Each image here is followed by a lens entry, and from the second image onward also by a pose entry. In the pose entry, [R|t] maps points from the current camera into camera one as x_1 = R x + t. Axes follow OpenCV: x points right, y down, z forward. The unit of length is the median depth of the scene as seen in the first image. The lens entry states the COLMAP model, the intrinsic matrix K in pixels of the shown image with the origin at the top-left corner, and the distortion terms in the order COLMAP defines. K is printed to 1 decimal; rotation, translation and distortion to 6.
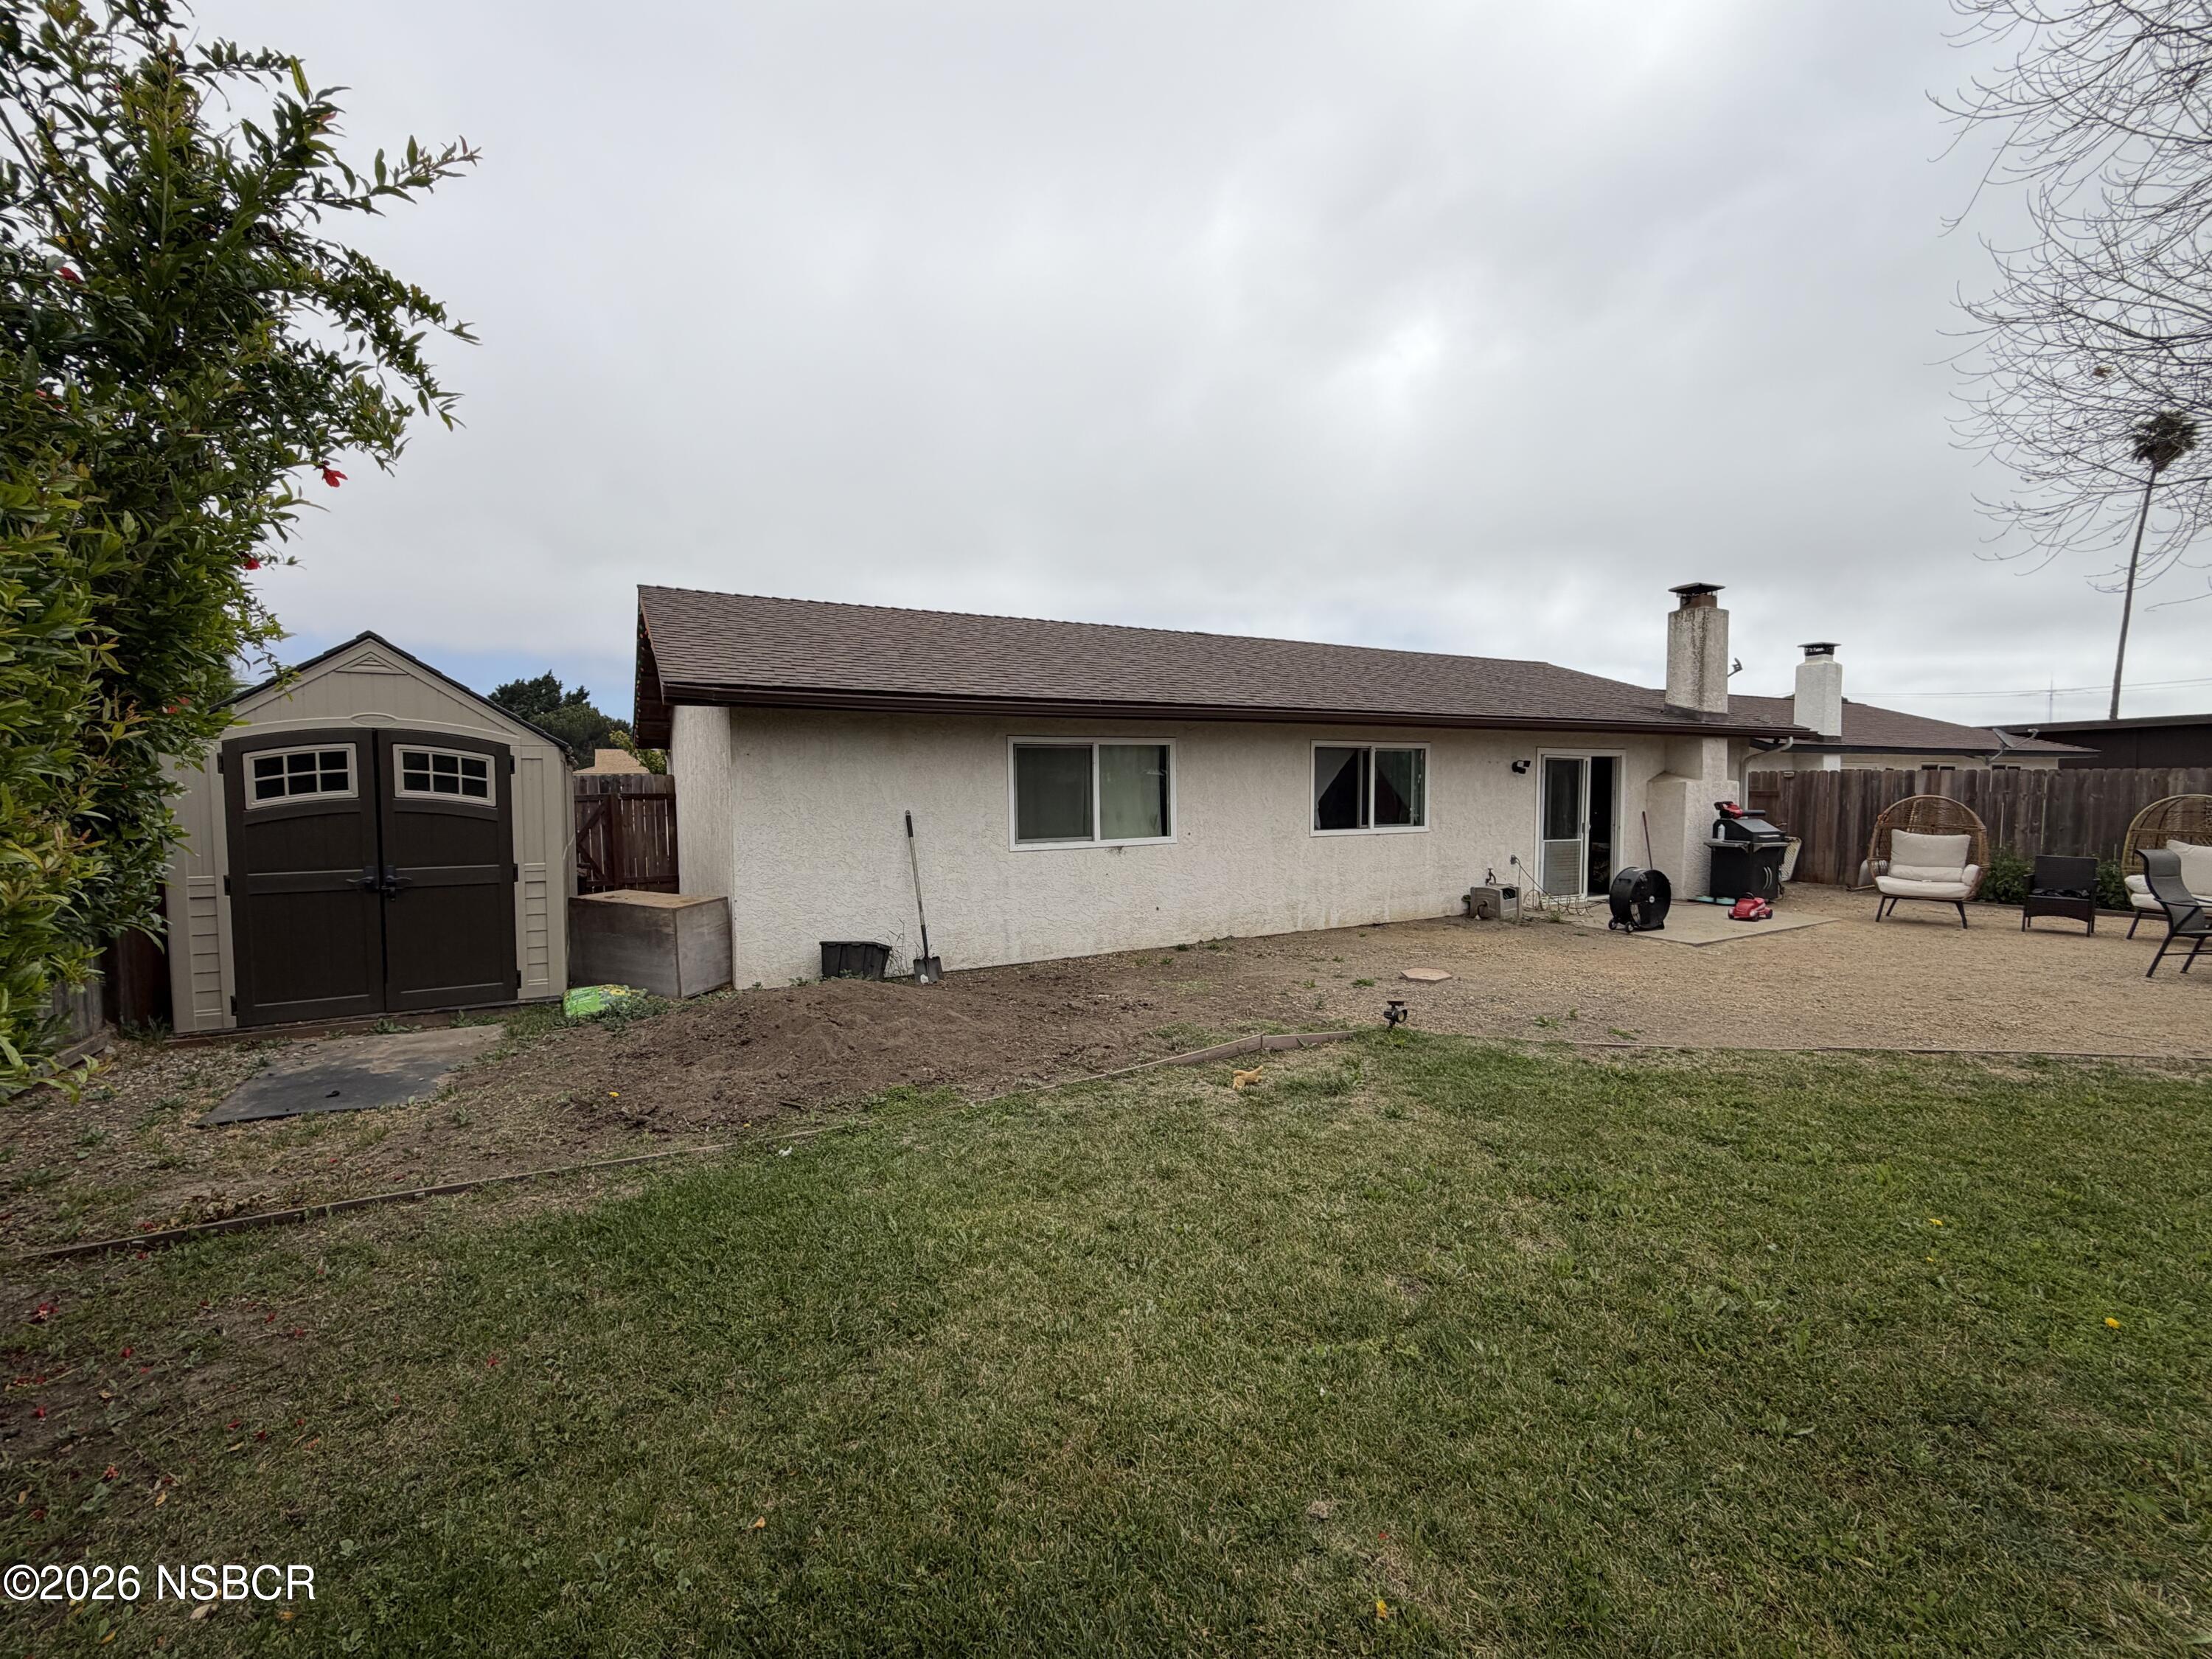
lens RADIAL K [[875.3, 0, 1183.3], [0, 875.3, 835.9], [0, 0, 1]] dist [0.000121, 0.000382]
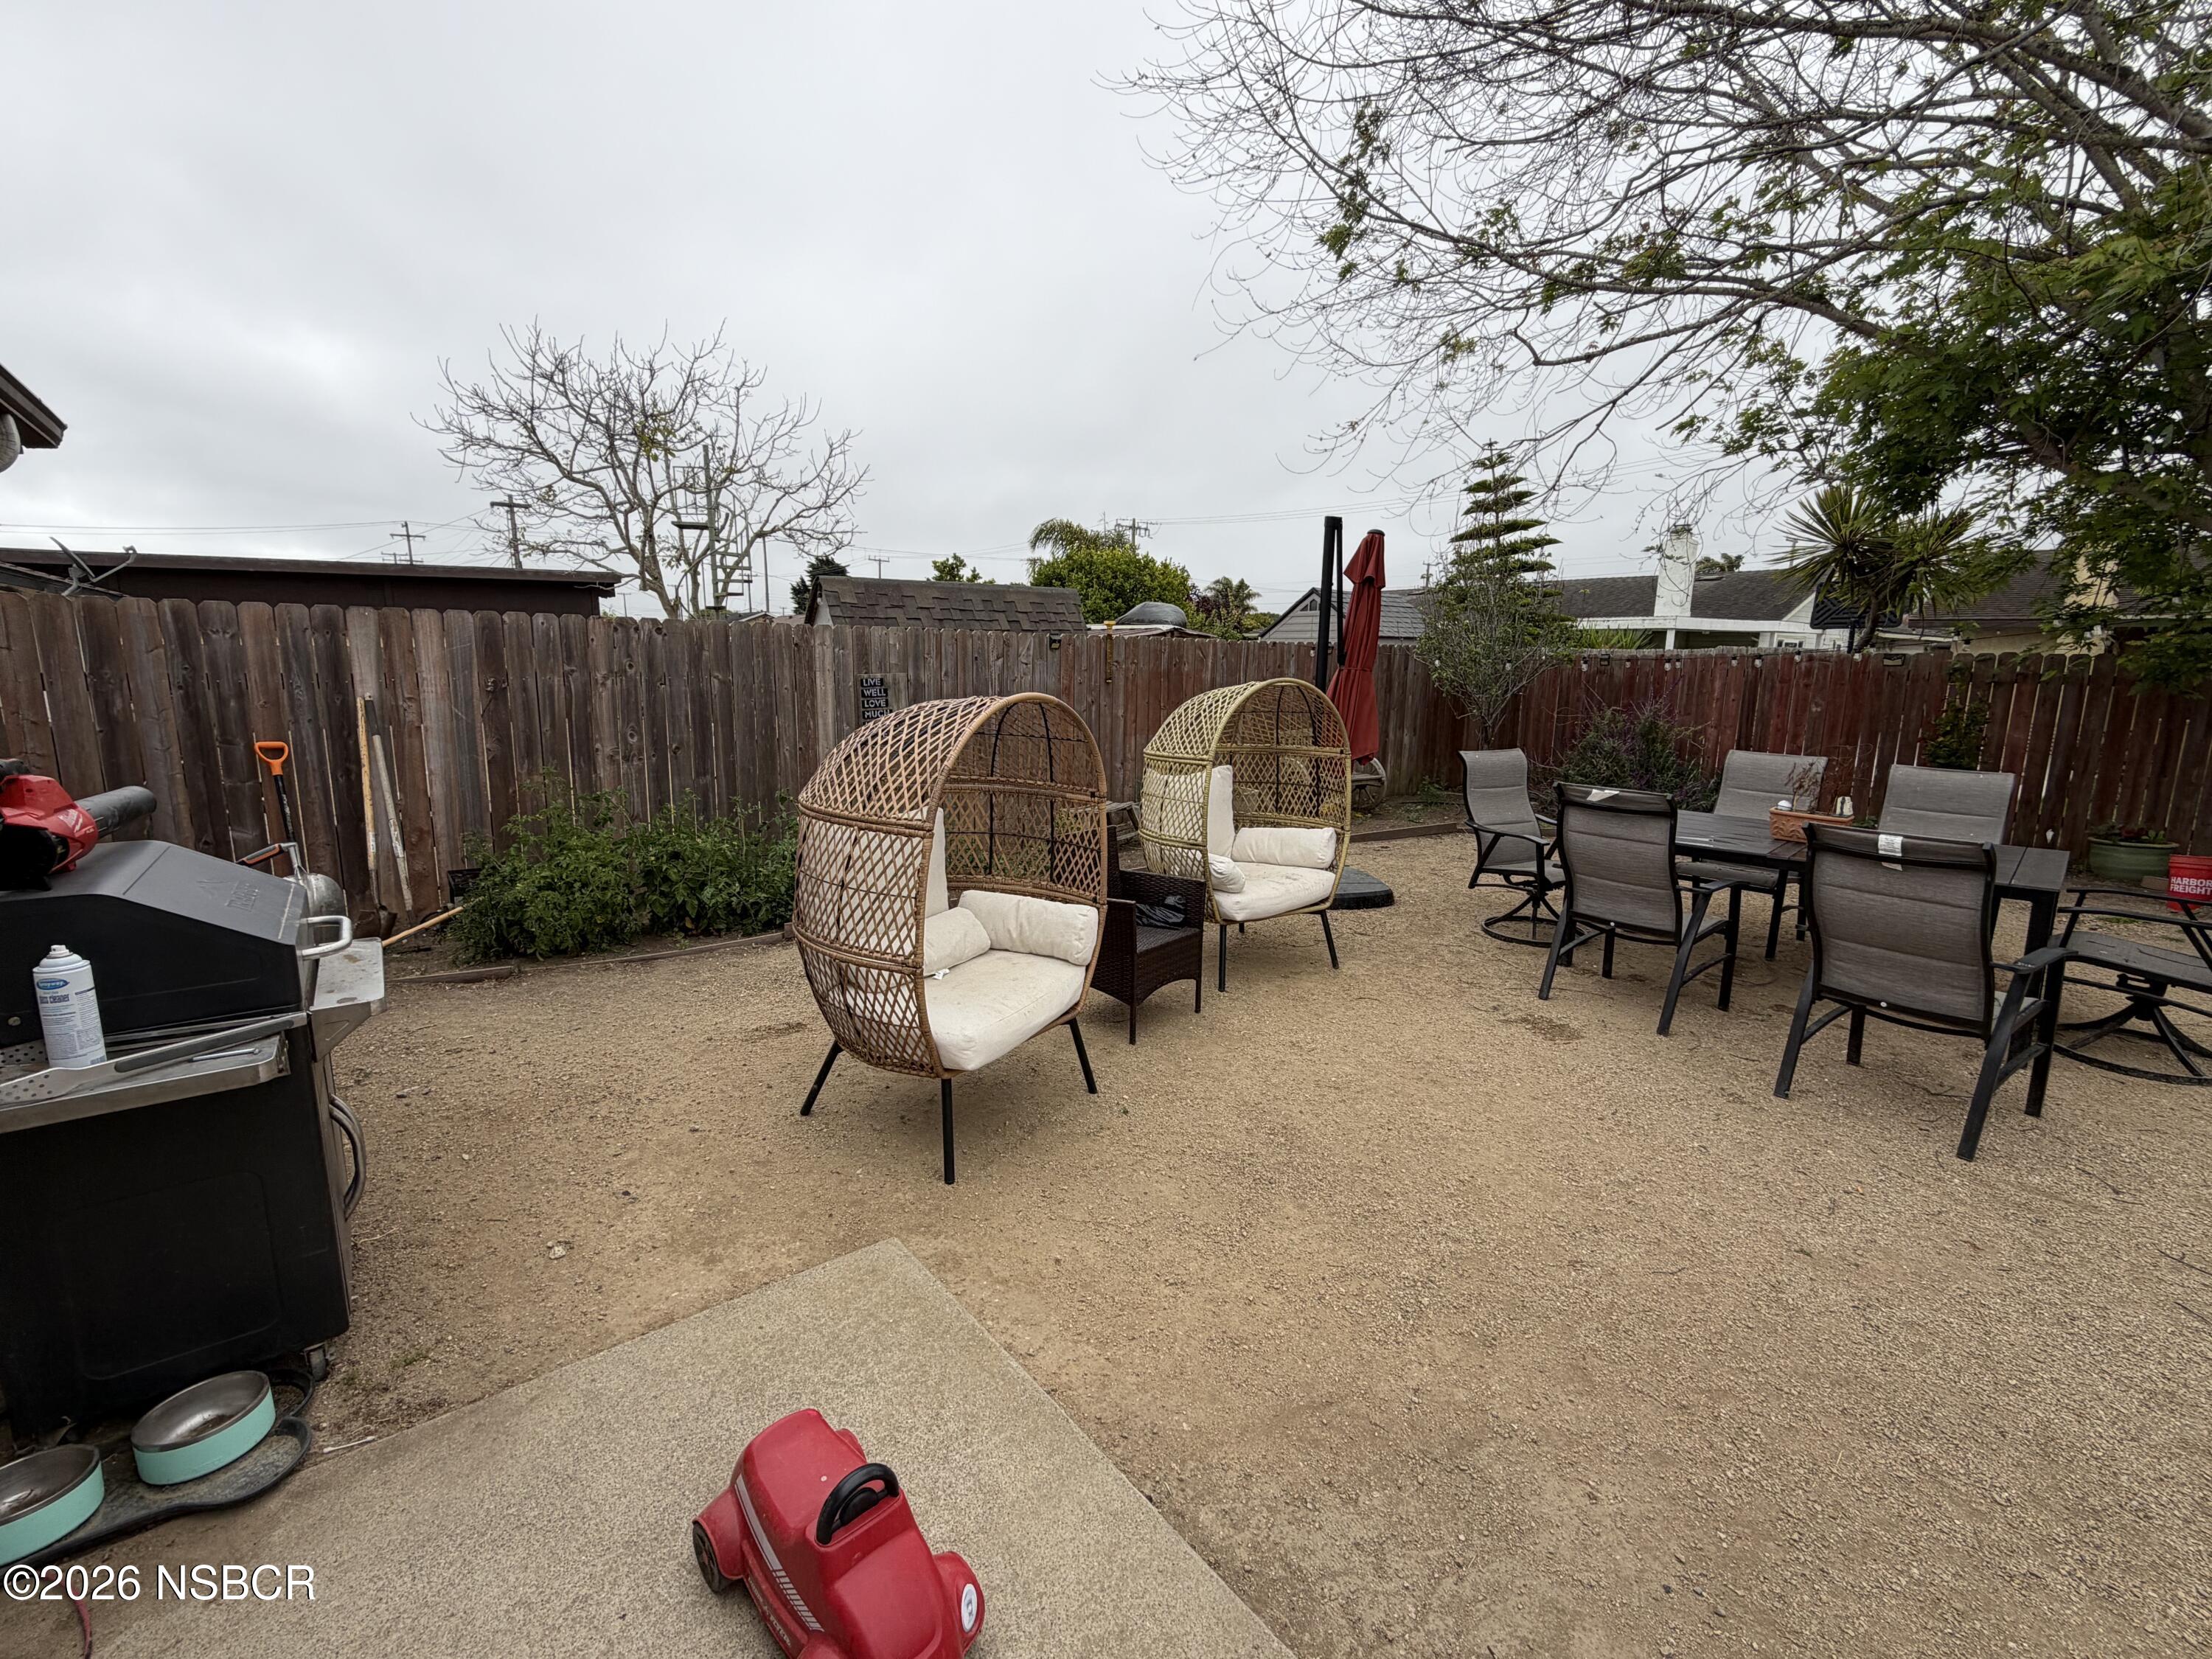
lens RADIAL K [[953.5, 0, 1105.1], [0, 953.5, 834.2], [0, 0, 1]] dist [-0.000537, -0.000064]
pose [[-0.176611, -0.171381, 0.969246, 0.825795], [0.050318, 0.981865, 0.182781, -0.081162], [-0.982994, 0.081052, -0.164784, 1.572318]]
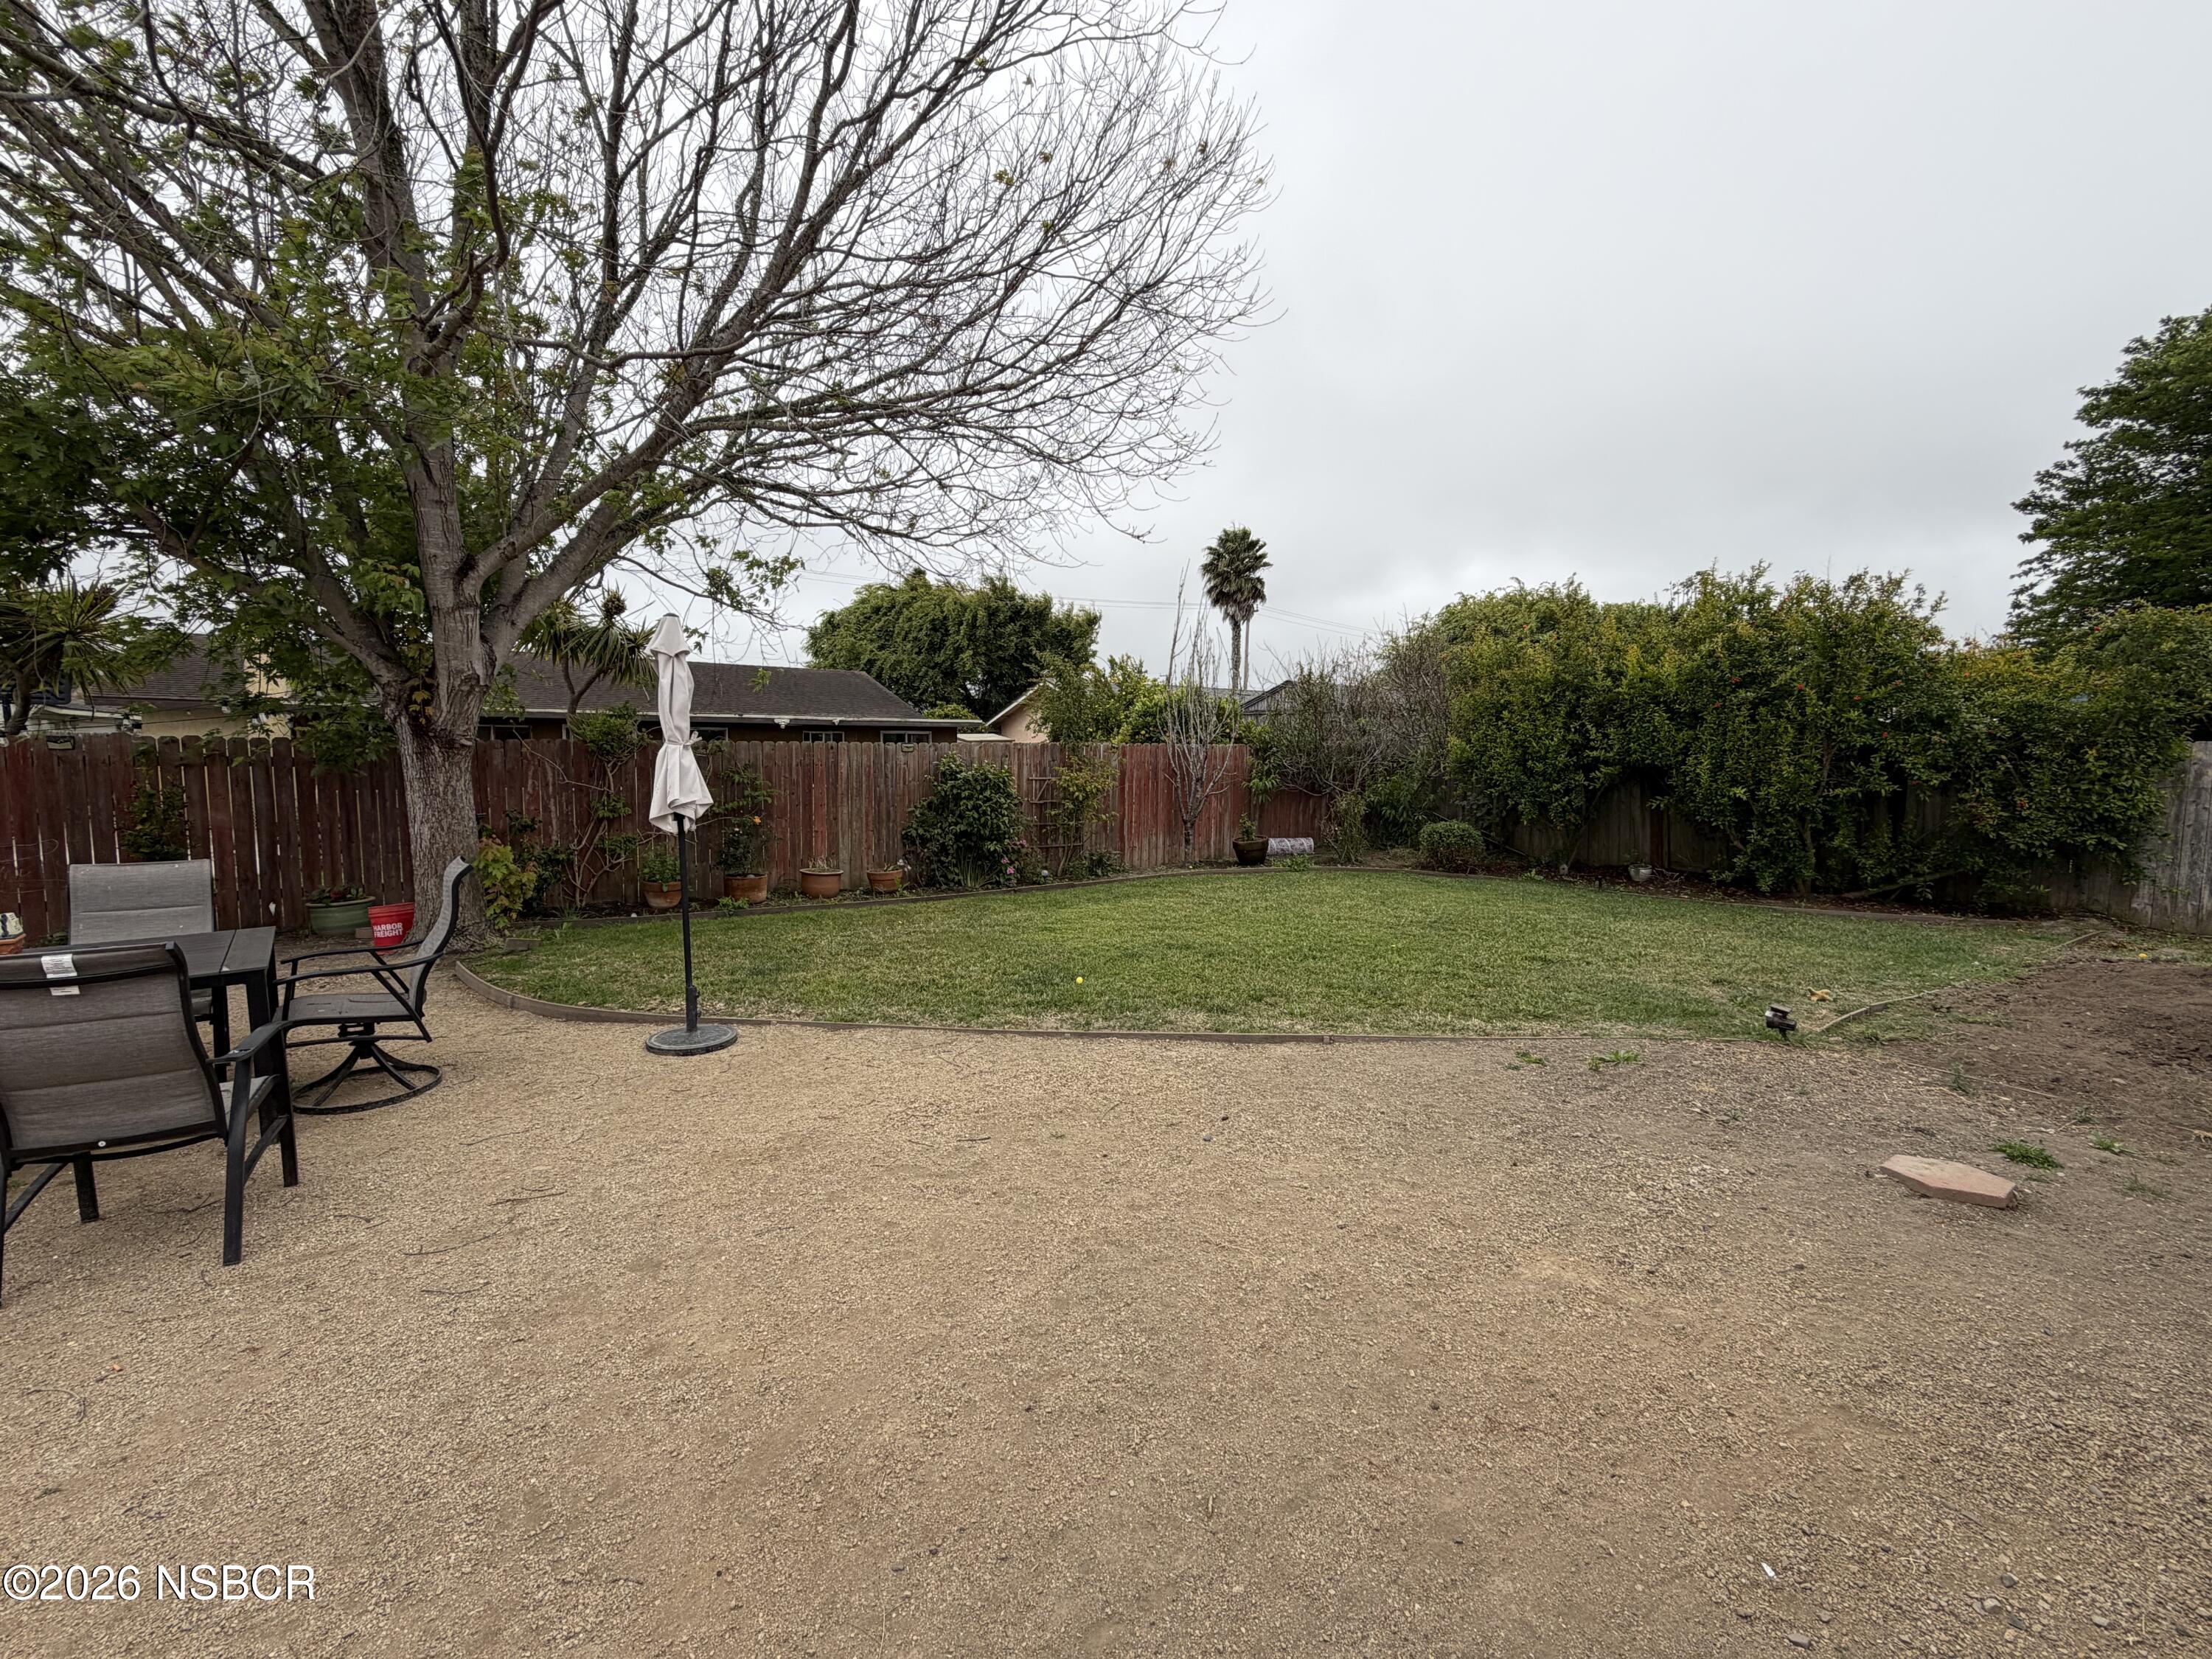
lens RADIAL K [[953.5, 0, 1101.9], [0, 953.5, 832.6], [0, 0, 1]] dist [-0.000537, -0.000064]
pose [[-0.995139, 0.011287, -0.097836, 0.806052], [-0.003267, 0.989081, 0.147336, -0.089223], [0.098431, 0.146939, -0.984236, 1.543680]]
